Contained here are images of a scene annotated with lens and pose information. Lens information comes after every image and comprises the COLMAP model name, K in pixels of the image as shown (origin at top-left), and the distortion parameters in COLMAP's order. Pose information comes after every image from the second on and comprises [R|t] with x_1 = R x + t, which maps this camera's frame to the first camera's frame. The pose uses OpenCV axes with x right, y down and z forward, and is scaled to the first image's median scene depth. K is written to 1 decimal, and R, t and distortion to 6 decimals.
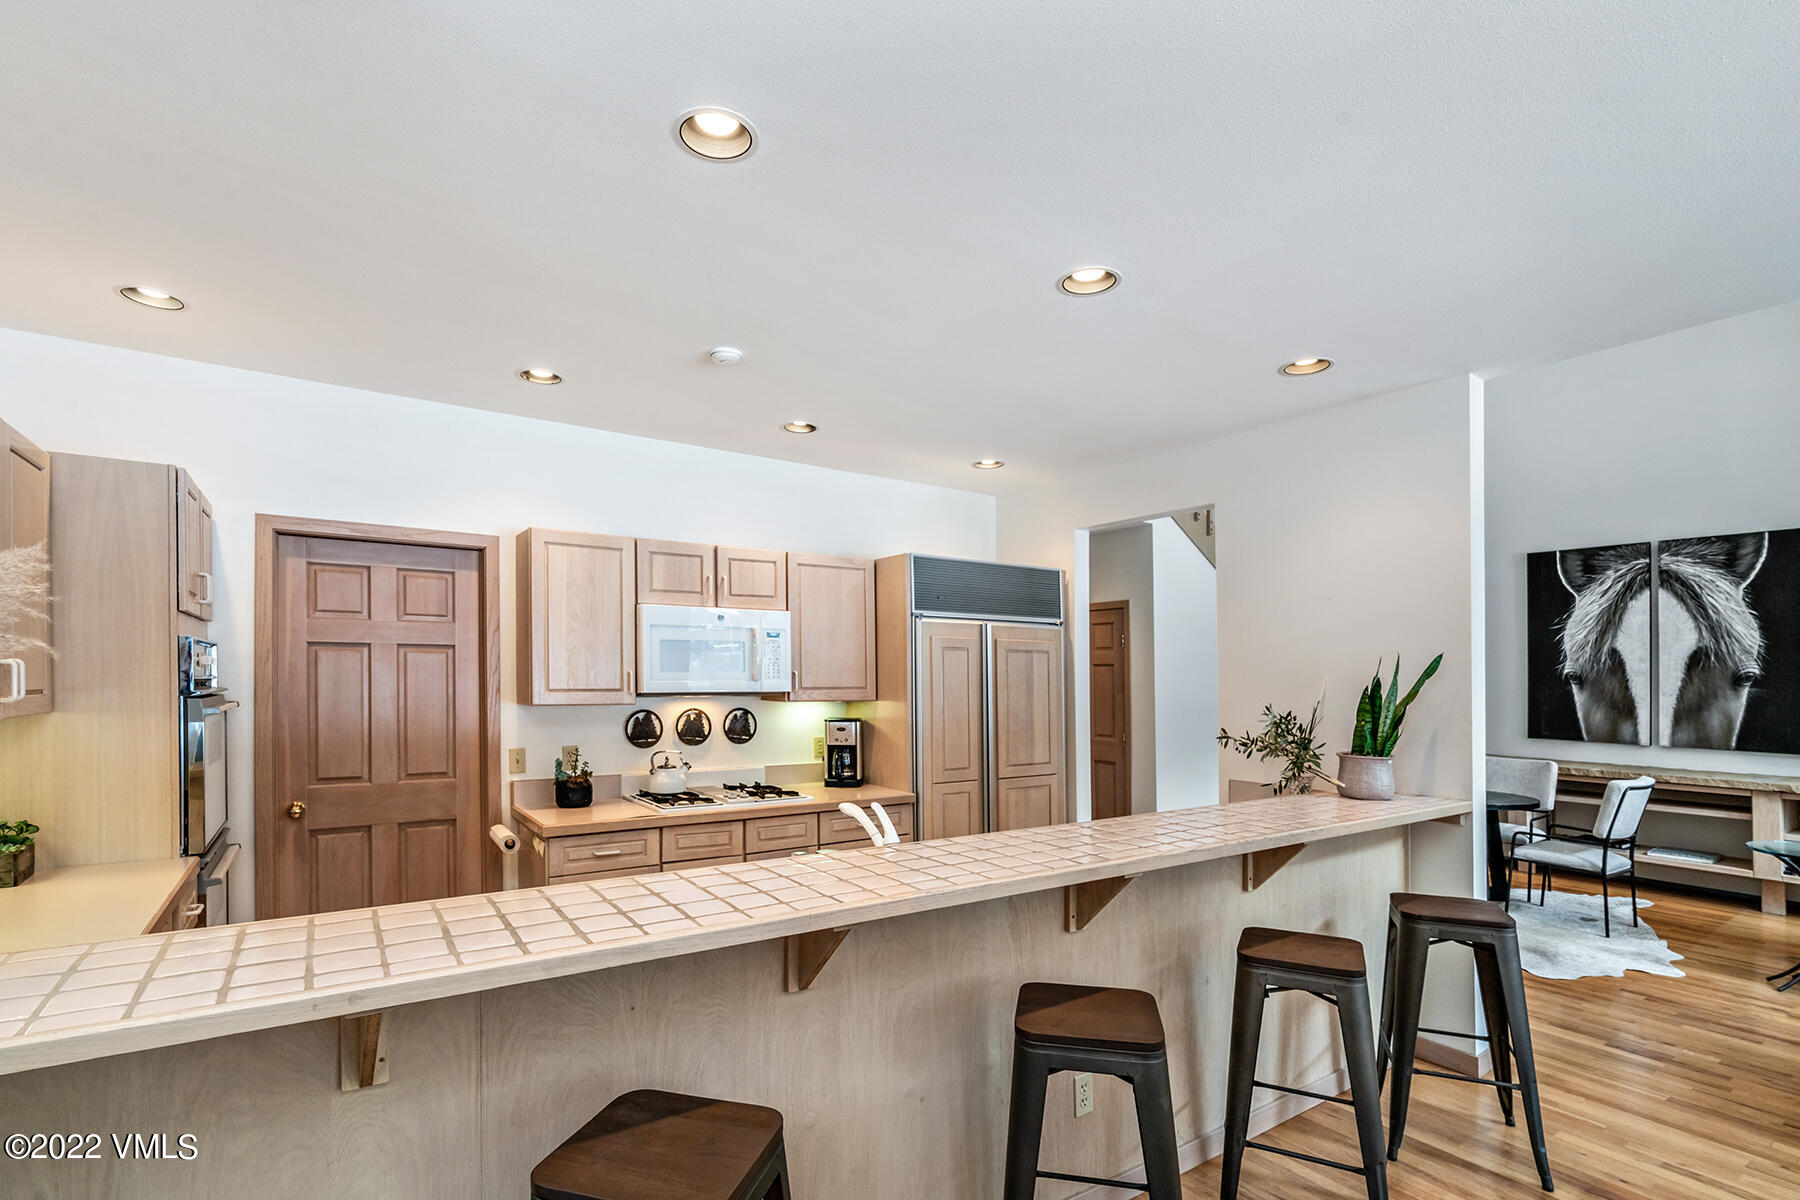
lens RADIAL K [[839.1, 0, 894.1], [0, 839.1, 665.4], [0, 0, 1]] dist [-0.000269, -0.000296]
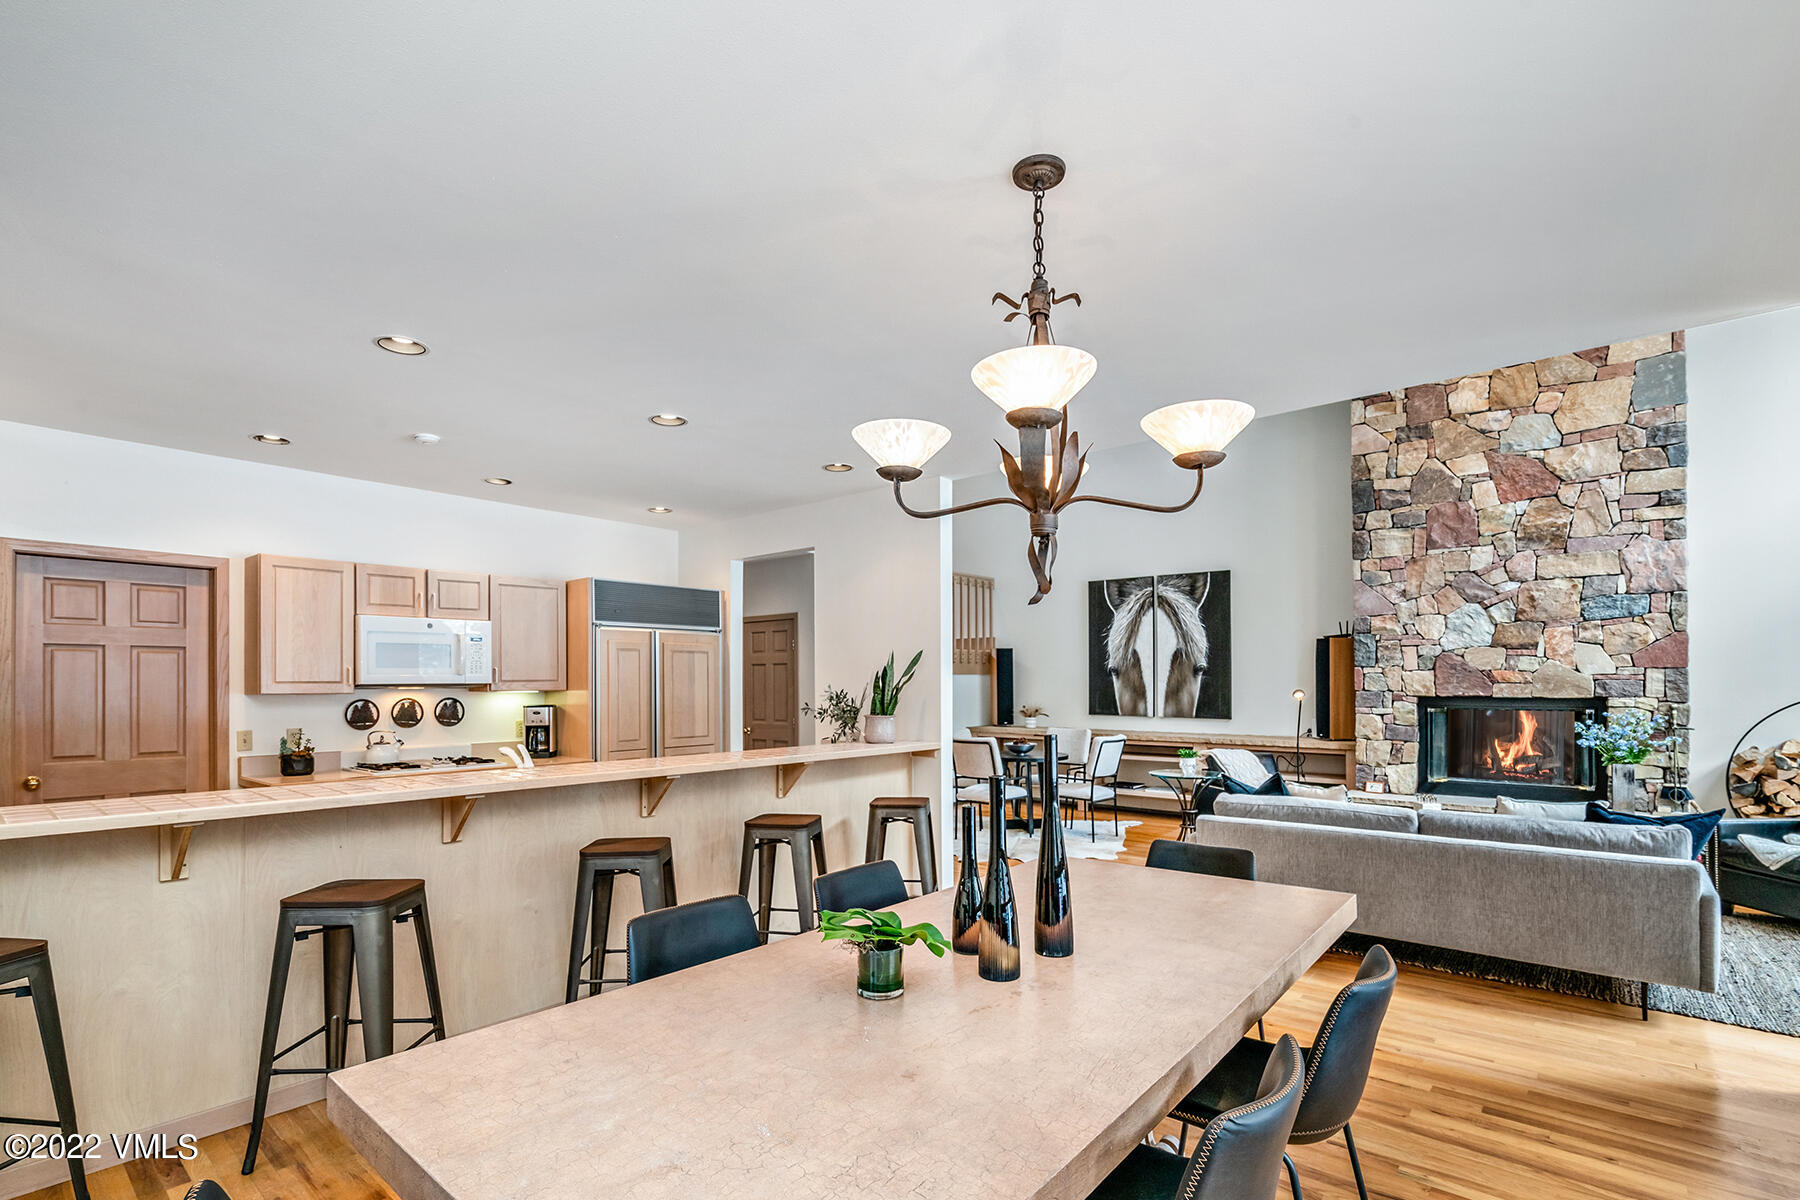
lens RADIAL K [[833.7, 0, 891.0], [0, 833.7, 648.6], [0, 0, 1]] dist [0.002081, 0.000782]
pose [[0.966237, -0.001751, 0.257649, 0.138175], [0.008884, 0.999609, -0.026523, 0.017485], [-0.257502, 0.027917, 0.965874, -0.391617]]
